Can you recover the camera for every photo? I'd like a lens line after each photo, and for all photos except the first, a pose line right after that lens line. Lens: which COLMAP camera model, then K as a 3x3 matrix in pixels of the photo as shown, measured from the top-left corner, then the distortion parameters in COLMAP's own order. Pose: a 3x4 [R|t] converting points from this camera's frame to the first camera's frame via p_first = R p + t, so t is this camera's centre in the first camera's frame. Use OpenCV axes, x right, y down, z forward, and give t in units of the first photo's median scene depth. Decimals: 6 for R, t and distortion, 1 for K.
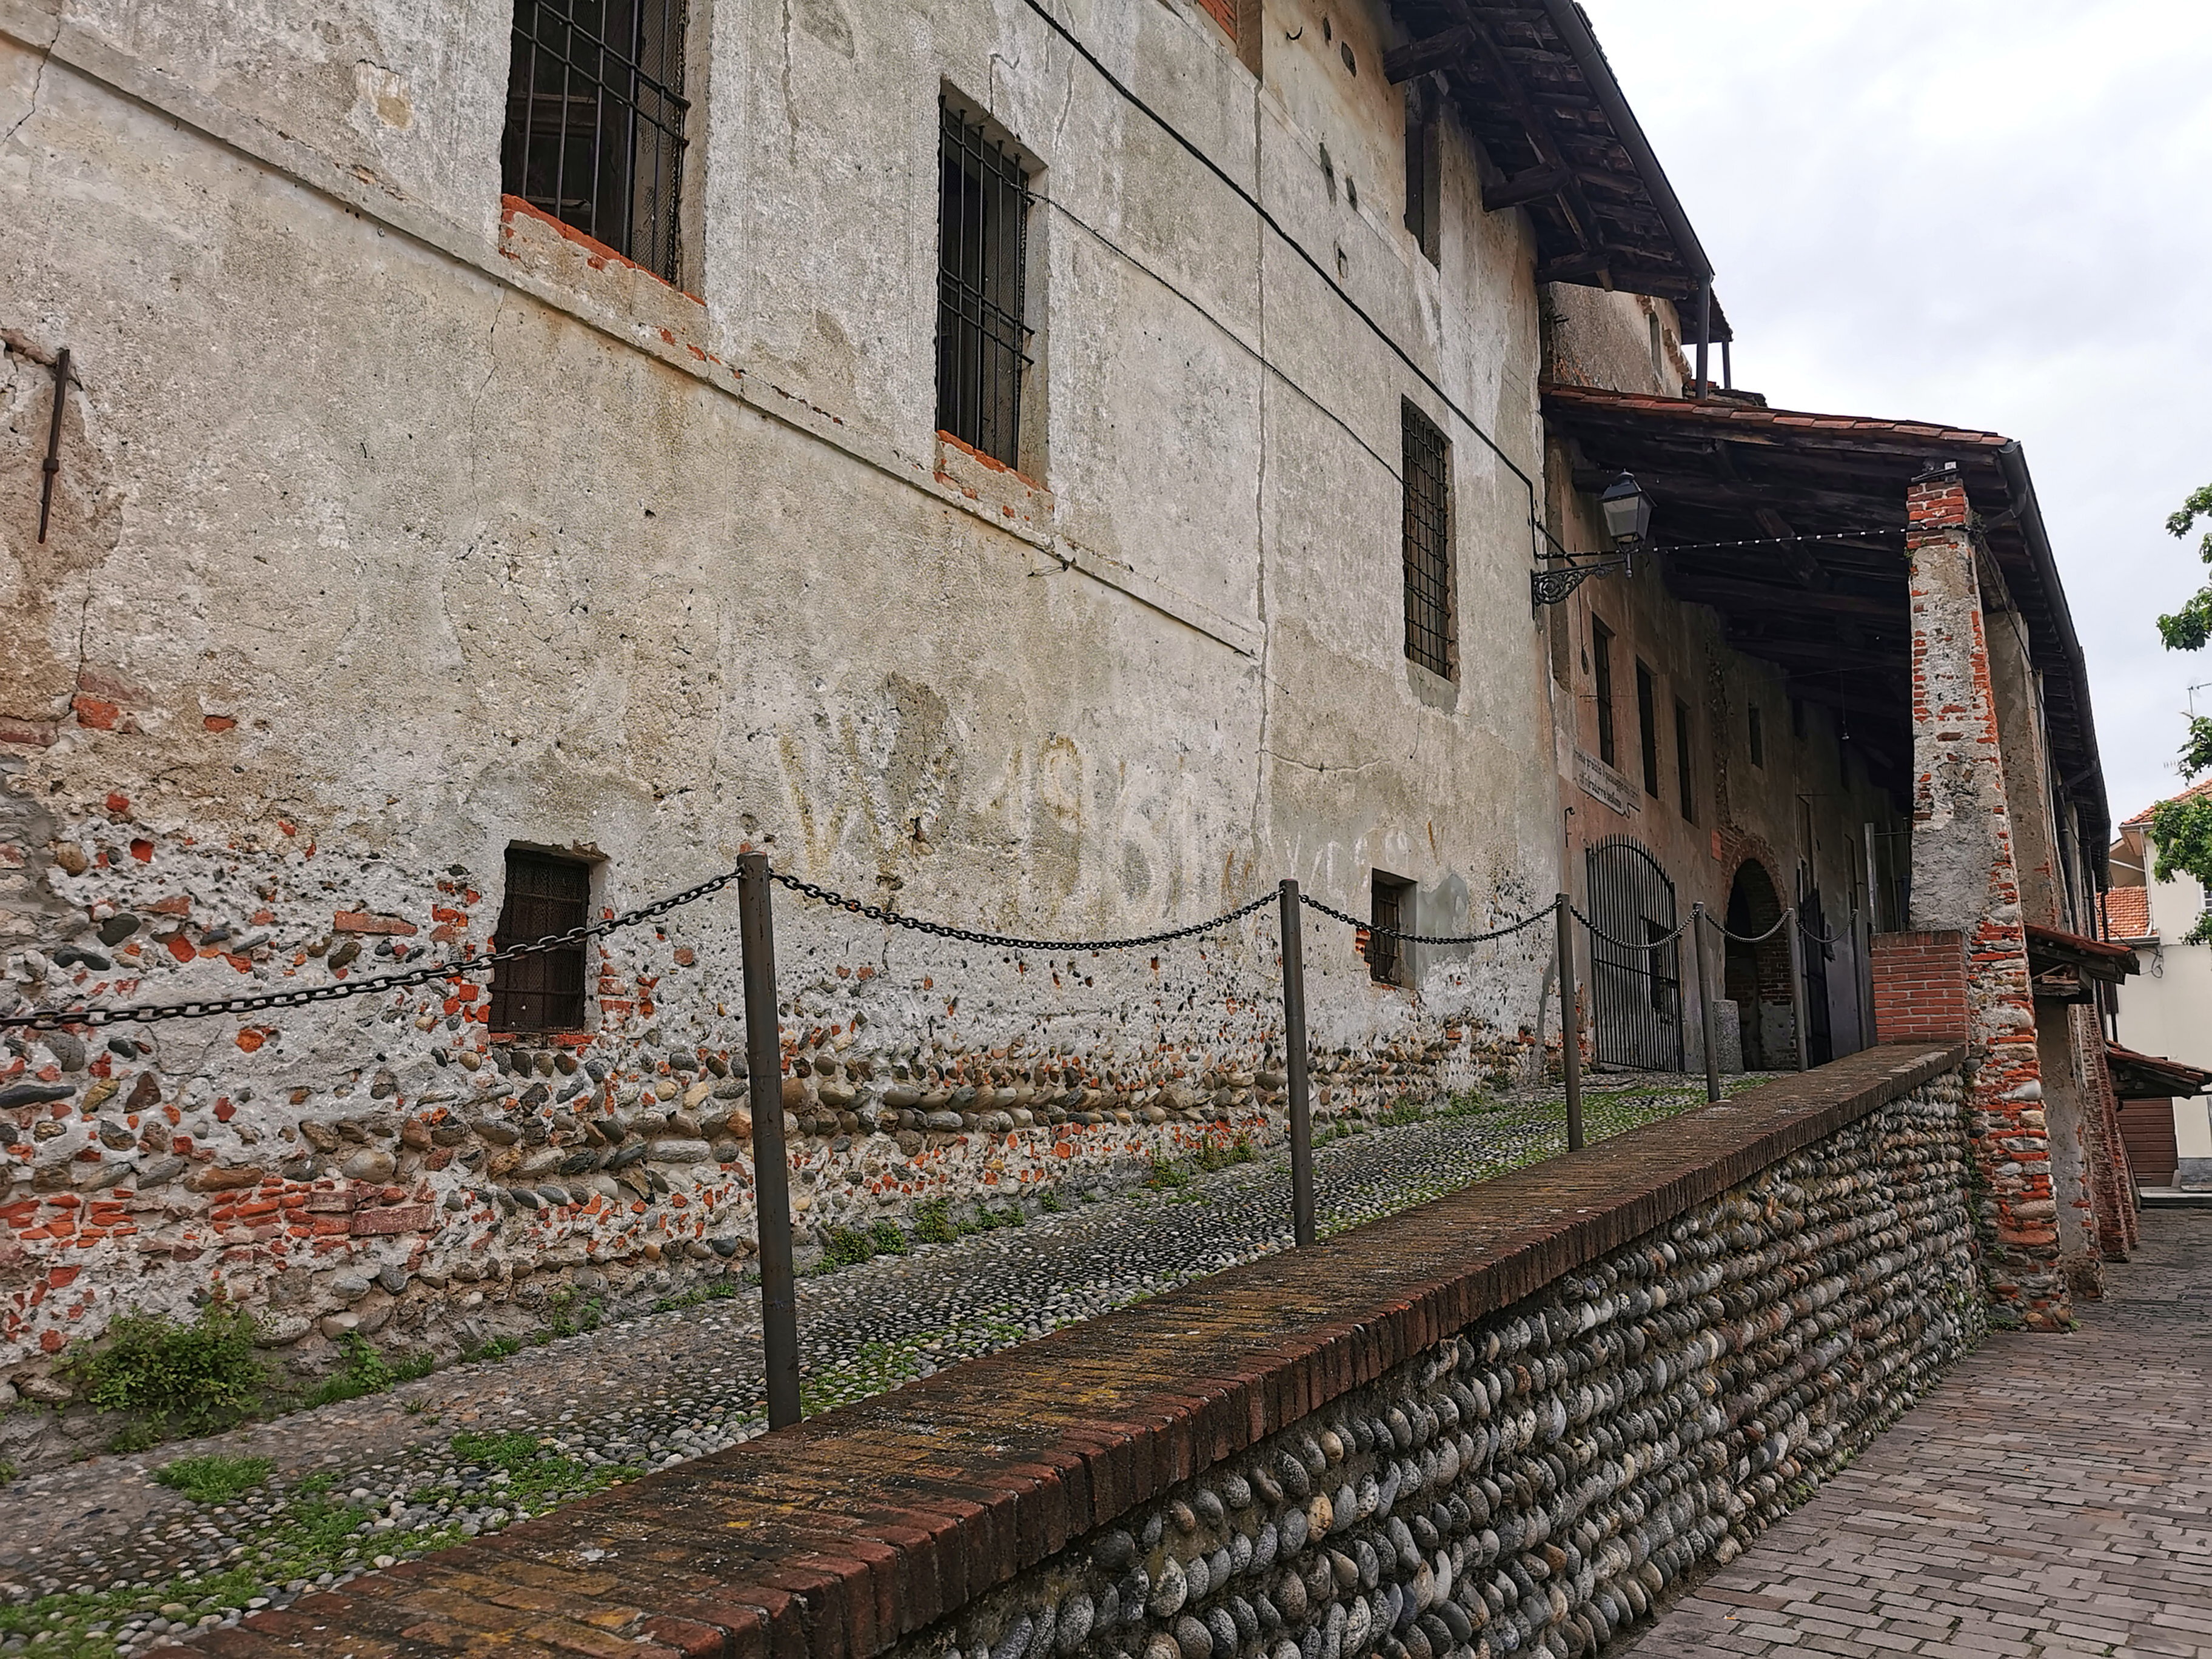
lens RADIAL K [[1732.3, 0, 1118.4], [0, 1732.3, 813.7], [0, 0, 1]] dist [0.016565, 0.002070]
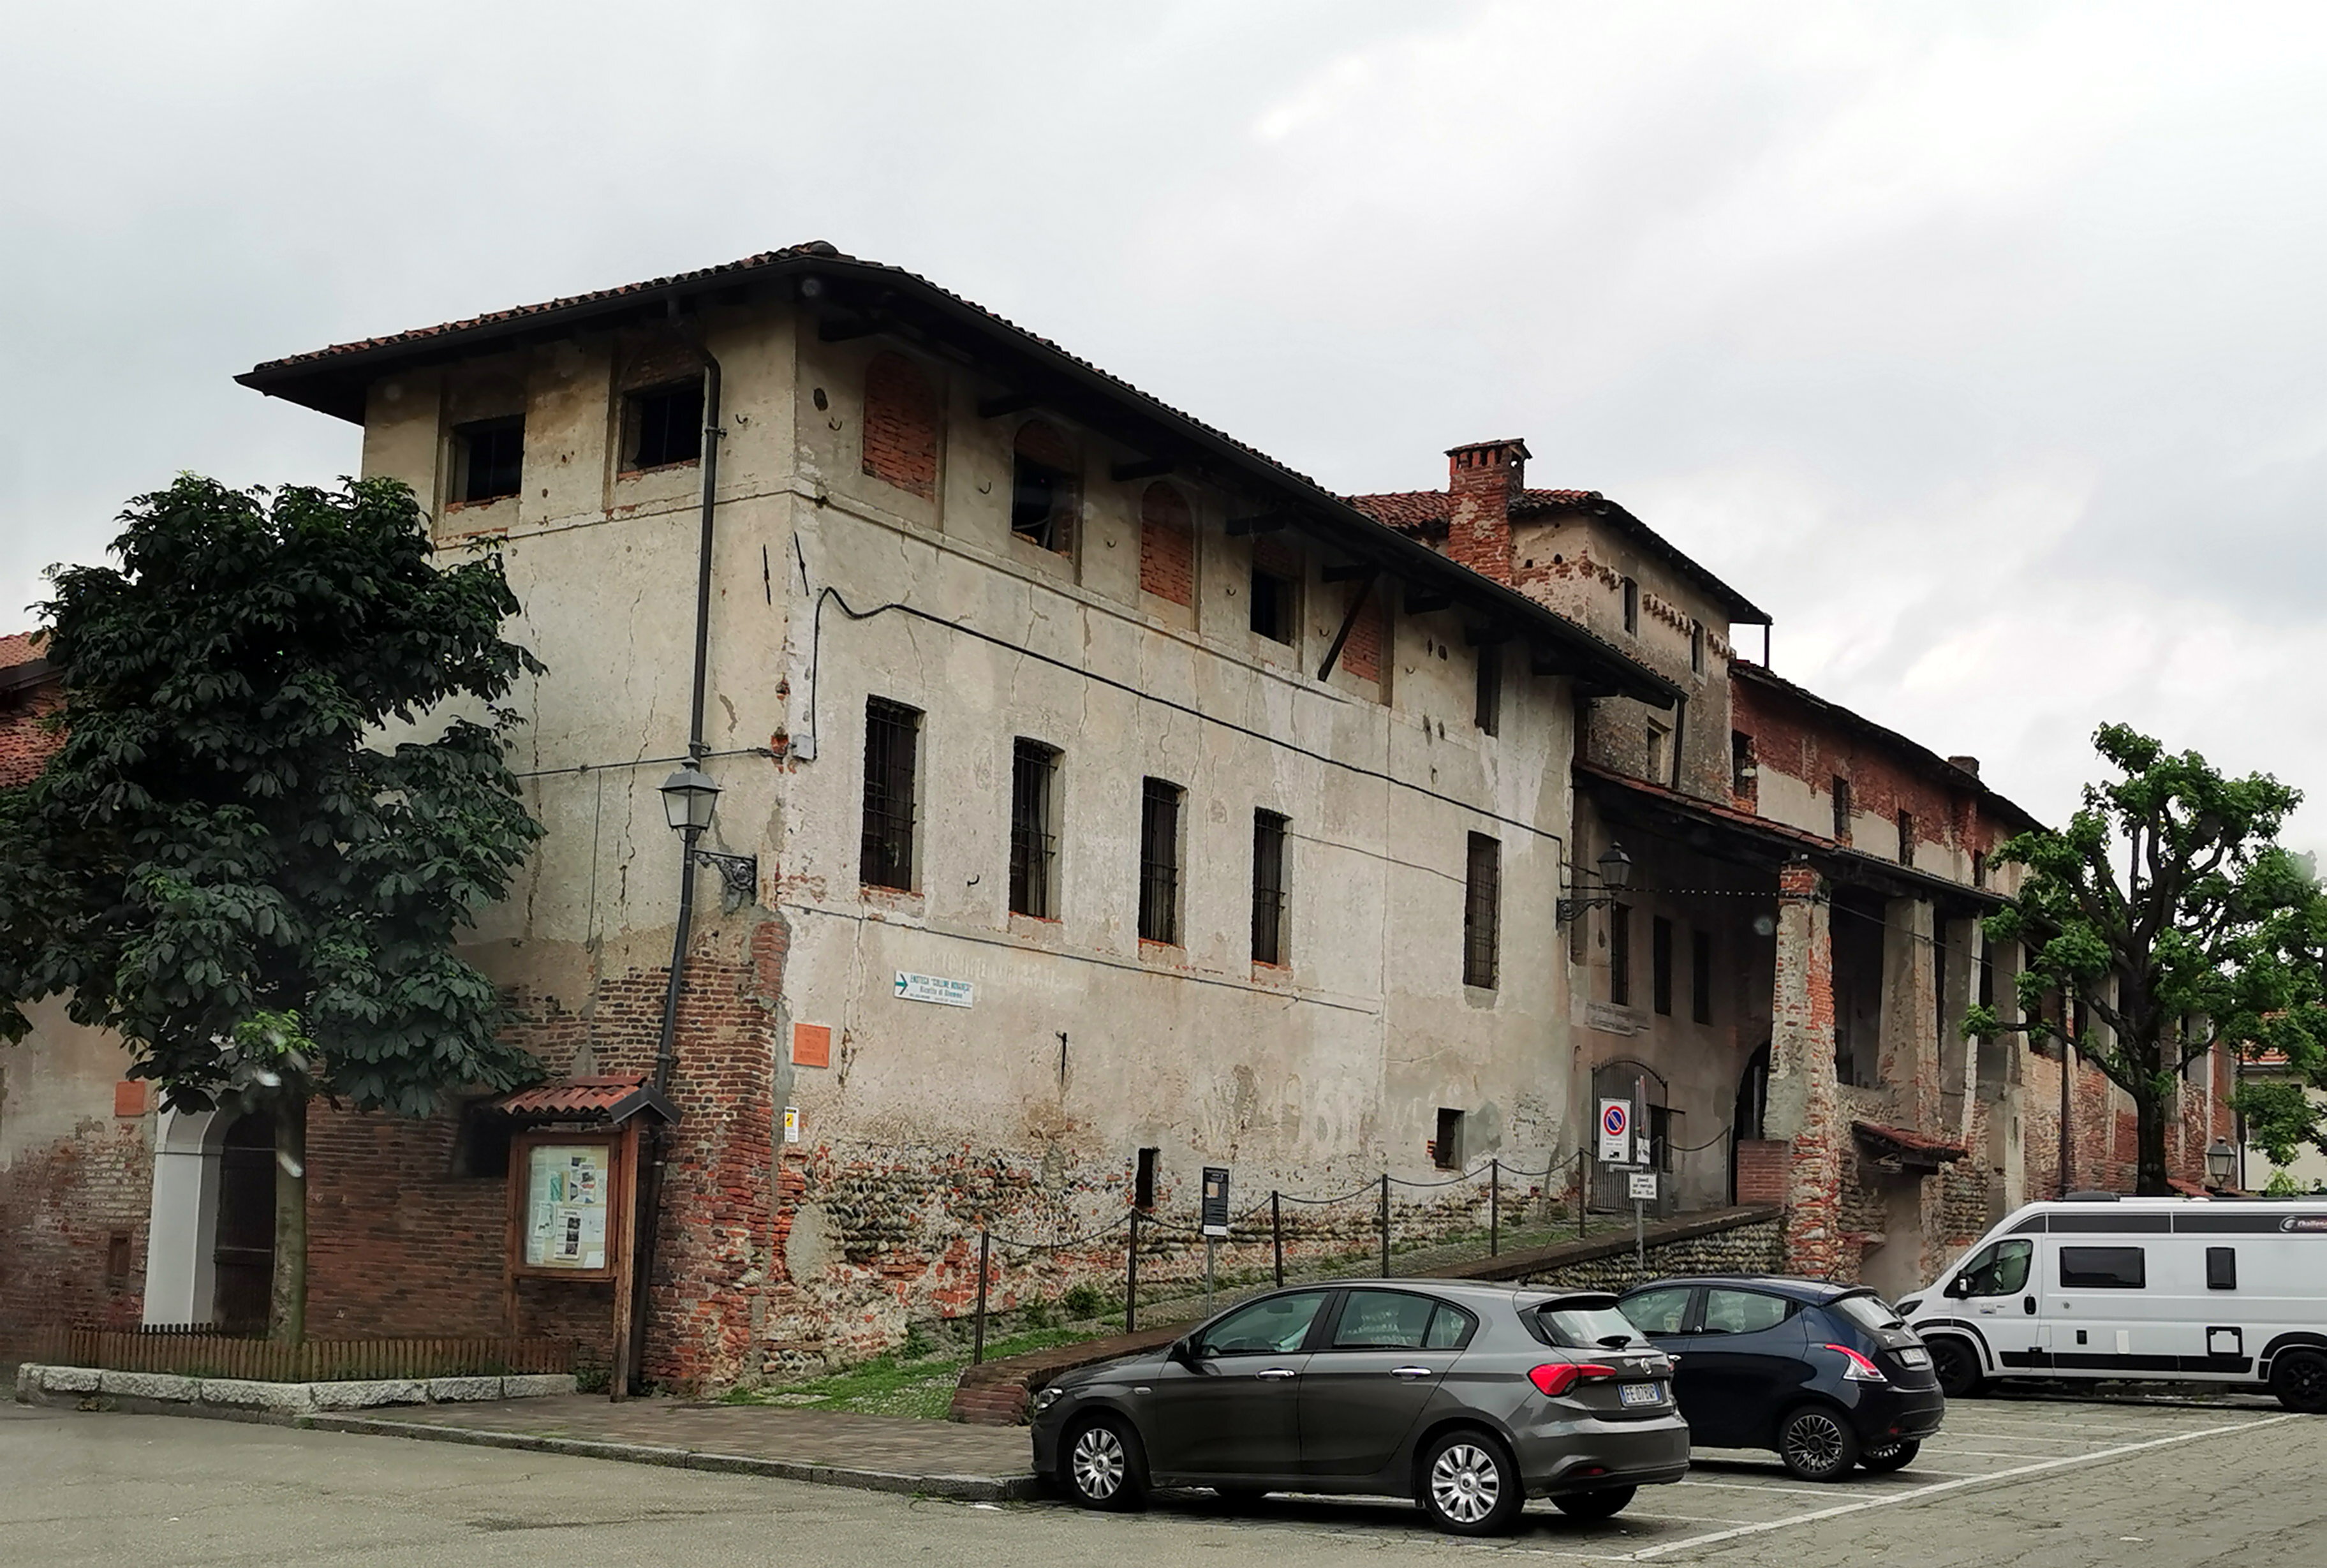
lens RADIAL K [[2866.8, 0, 1156.2], [0, 2866.8, 794.7], [0, 0, 1]] dist [0.013074, 0.000000]
pose [[0.999551, 0.029924, -0.001818, -0.199725], [-0.029857, 0.999105, 0.029952, -0.477139], [0.002713, -0.029885, 0.999550, -2.556233]]
